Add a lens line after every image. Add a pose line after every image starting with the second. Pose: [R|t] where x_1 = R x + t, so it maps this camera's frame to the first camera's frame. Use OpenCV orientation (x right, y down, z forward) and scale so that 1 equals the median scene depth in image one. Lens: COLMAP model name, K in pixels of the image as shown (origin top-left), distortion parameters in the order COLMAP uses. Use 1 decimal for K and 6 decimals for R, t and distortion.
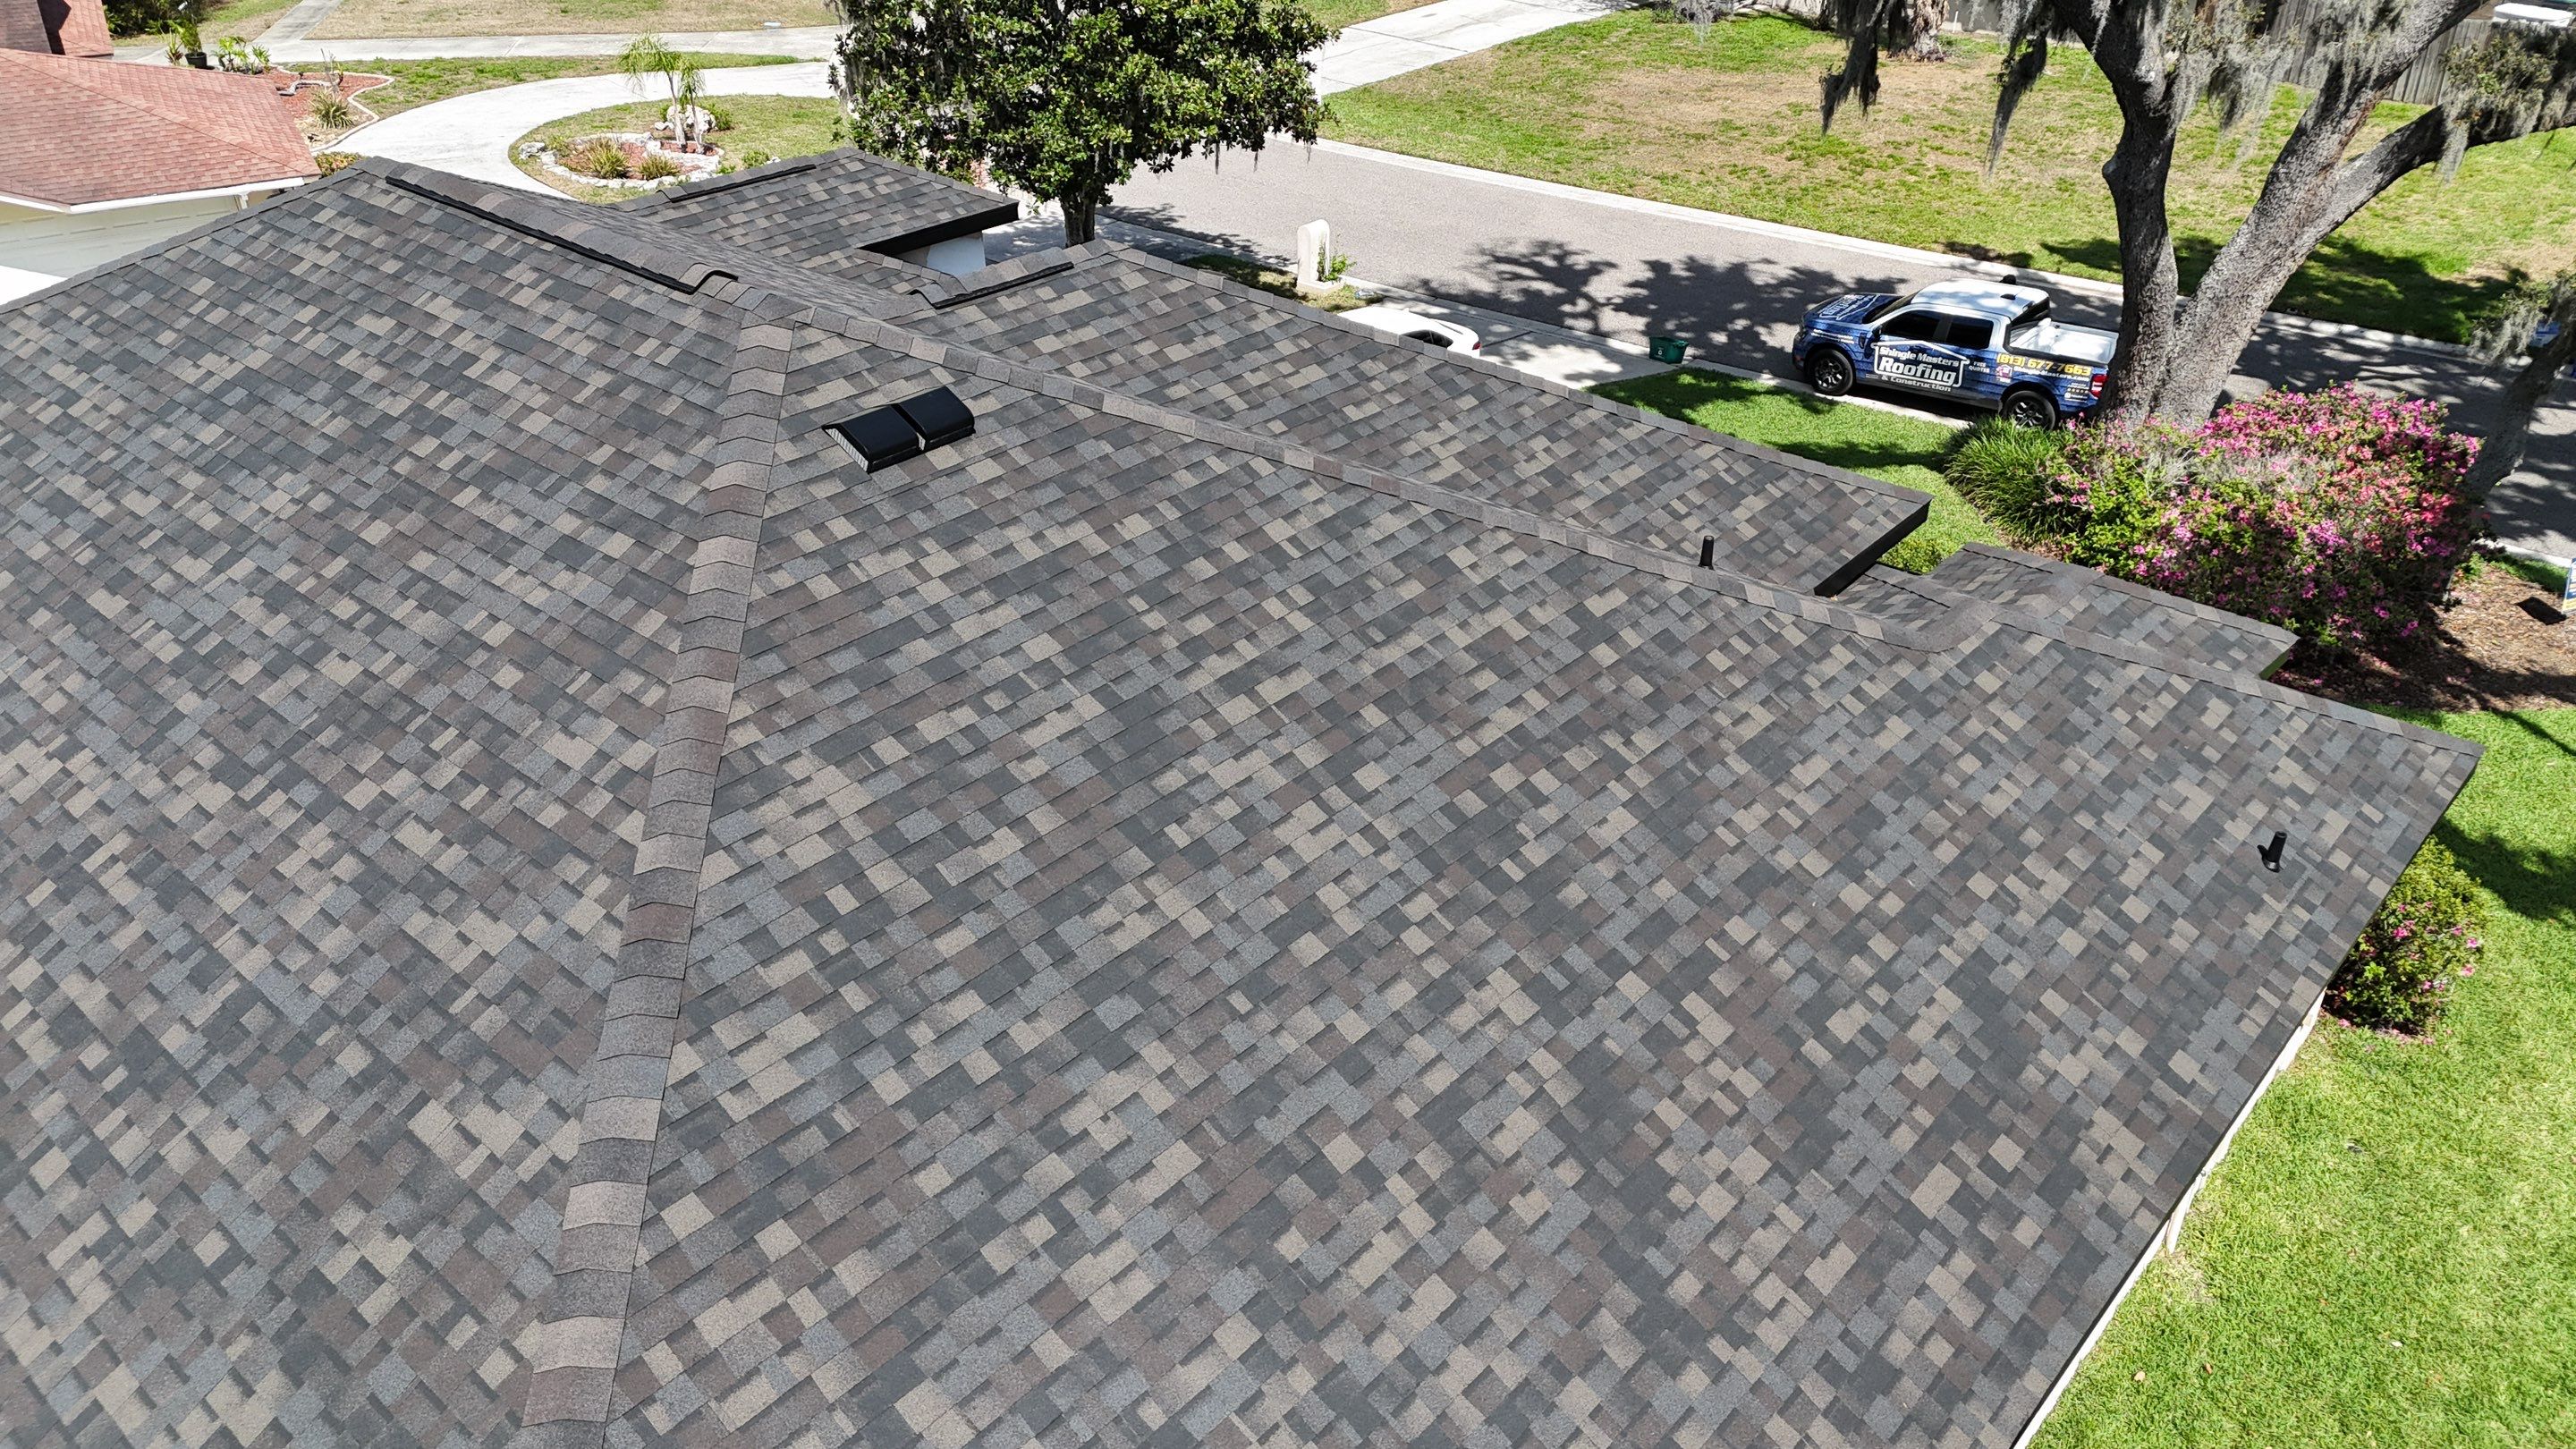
lens RADIAL K [[1885.0, 0, 1303.6], [0, 1885.0, 723.0], [0, 0, 1]] dist [0.078033, -0.064373]
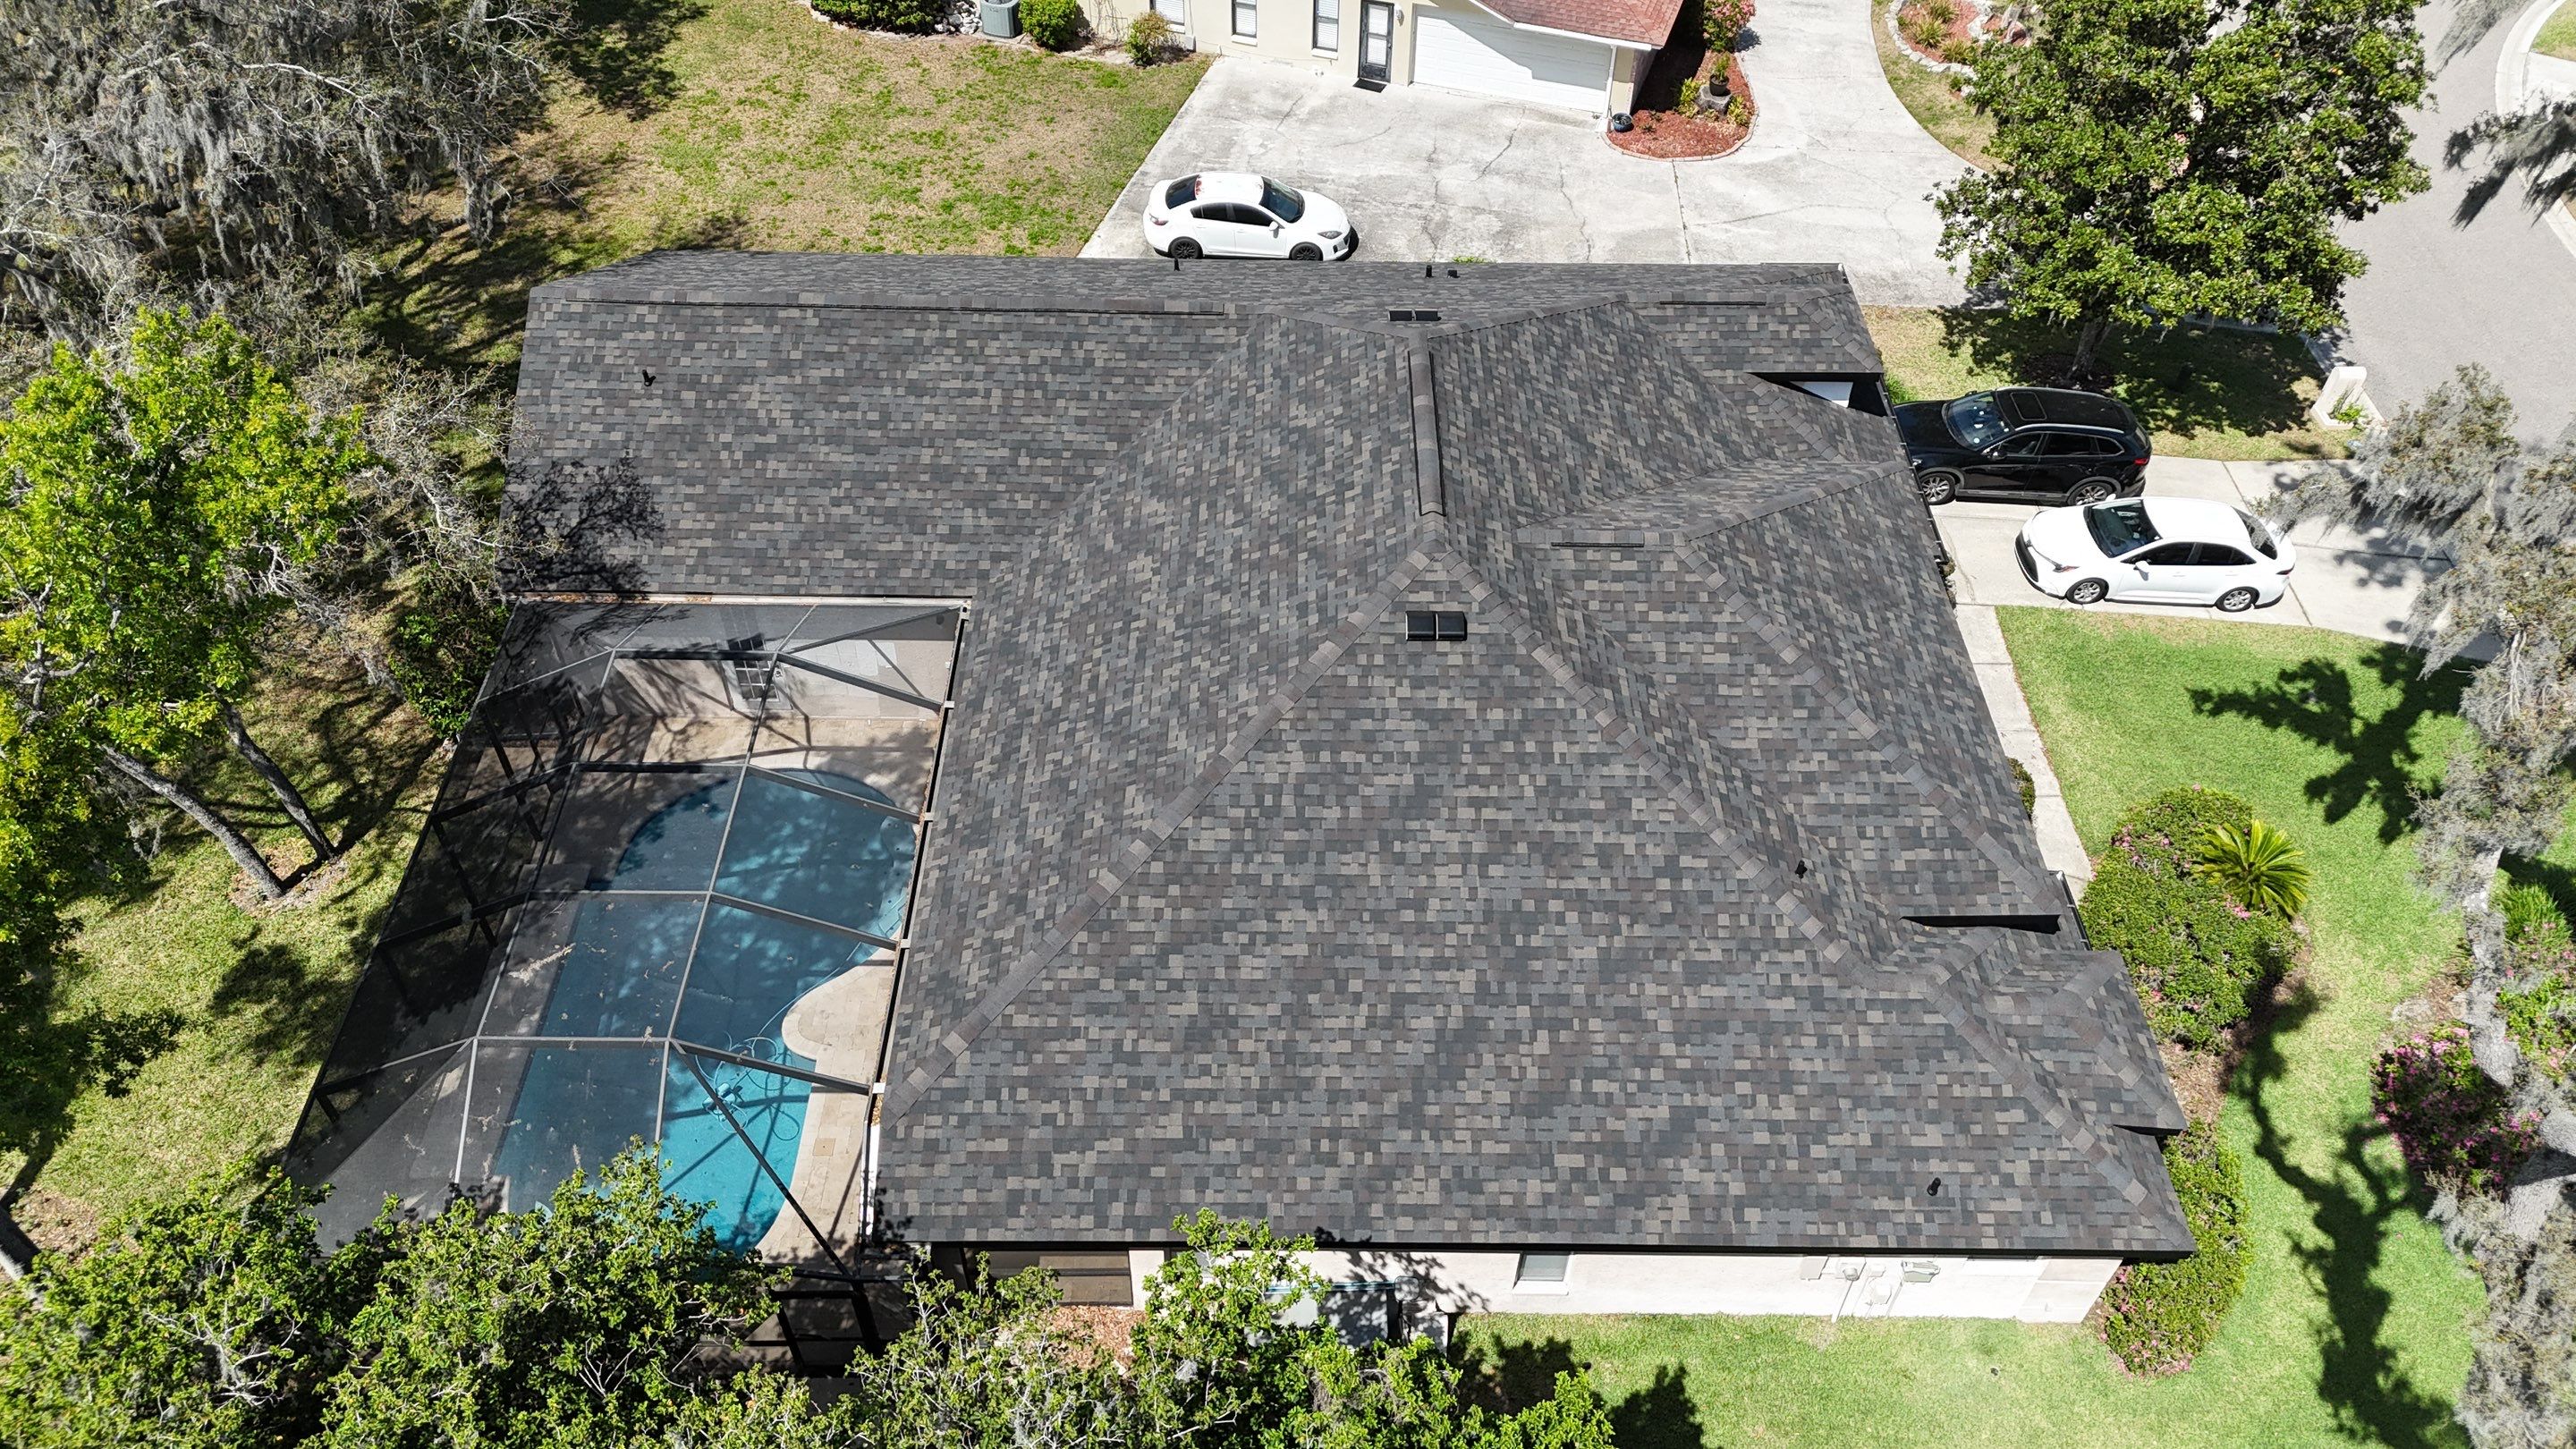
lens RADIAL K [[1885.0, 0, 1287.5], [0, 1885.0, 717.7], [0, 0, 1]] dist [0.078033, -0.064373]
pose [[0.662356, 0.547403, -0.511502, 0.882493], [-0.403288, 0.835897, 0.372338, -0.825050], [0.631382, -0.040338, 0.774422, -0.873495]]
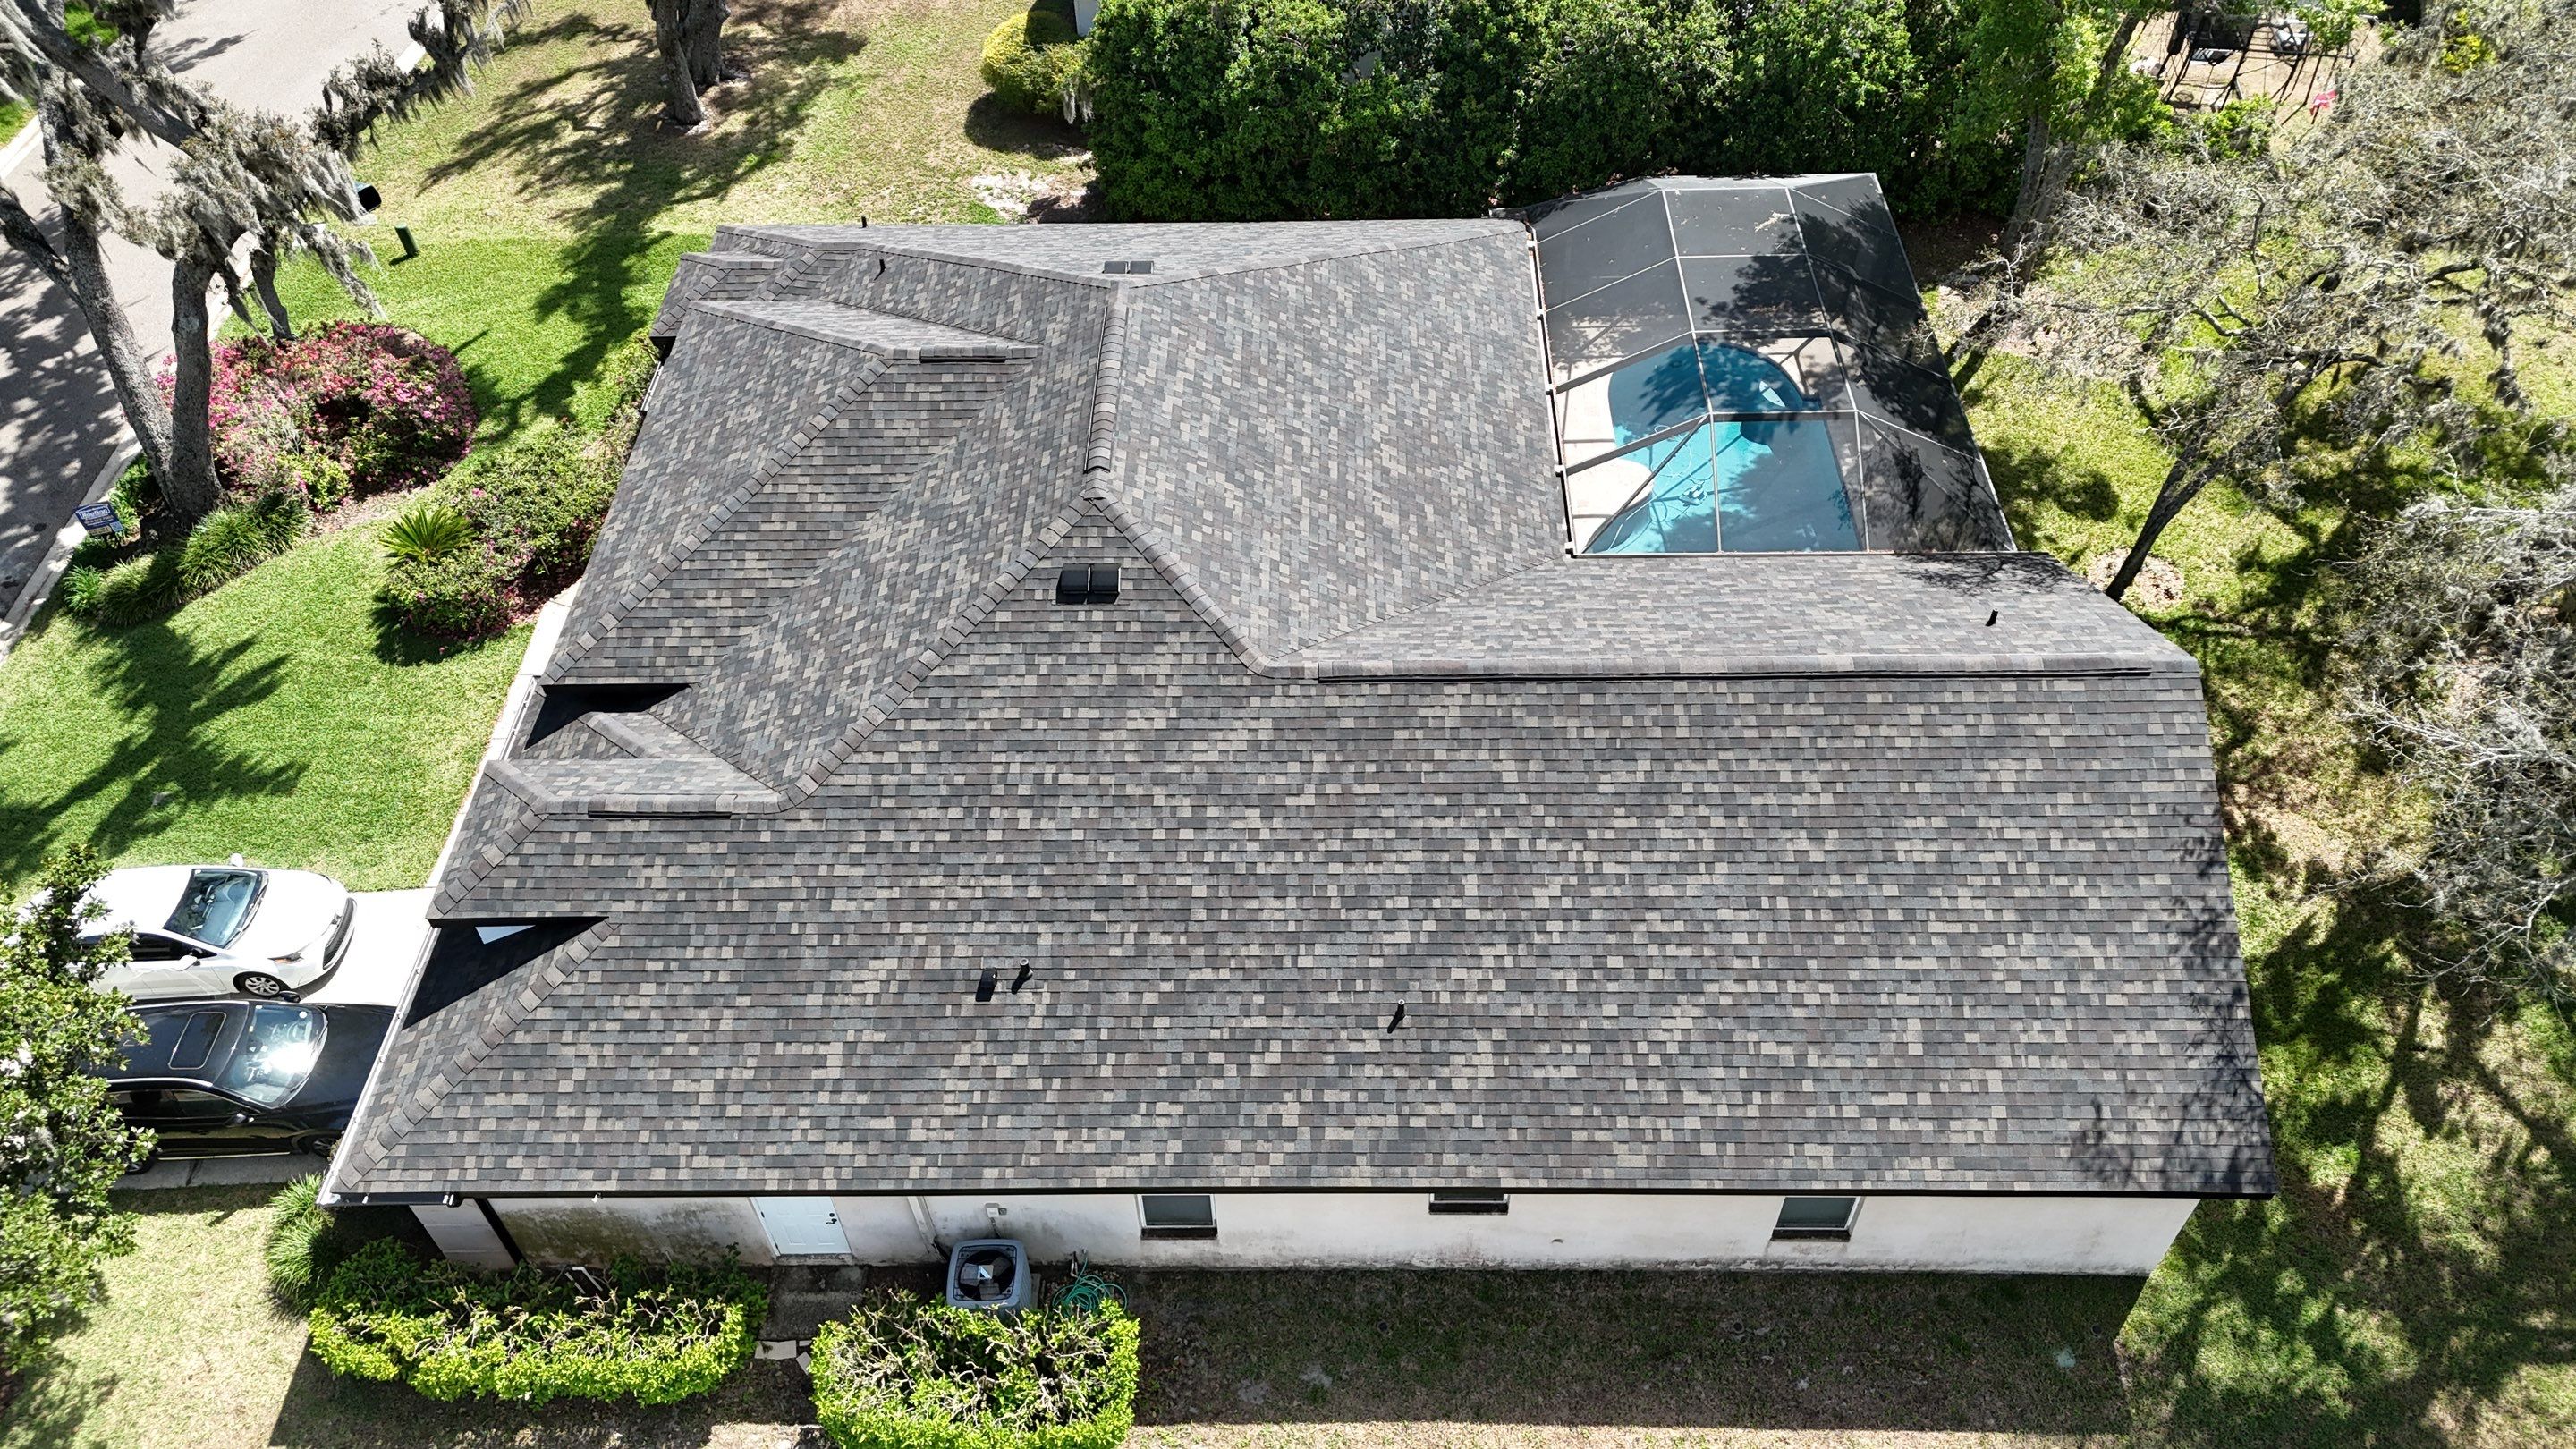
lens RADIAL K [[1885.0, 0, 1304.8], [0, 1885.0, 730.3], [0, 0, 1]] dist [0.078033, -0.064373]
pose [[-0.657279, -0.539937, 0.525787, -2.144424], [0.409356, 0.329995, 0.850606, -2.127860], [-0.632781, 0.774320, 0.004127, 1.317550]]
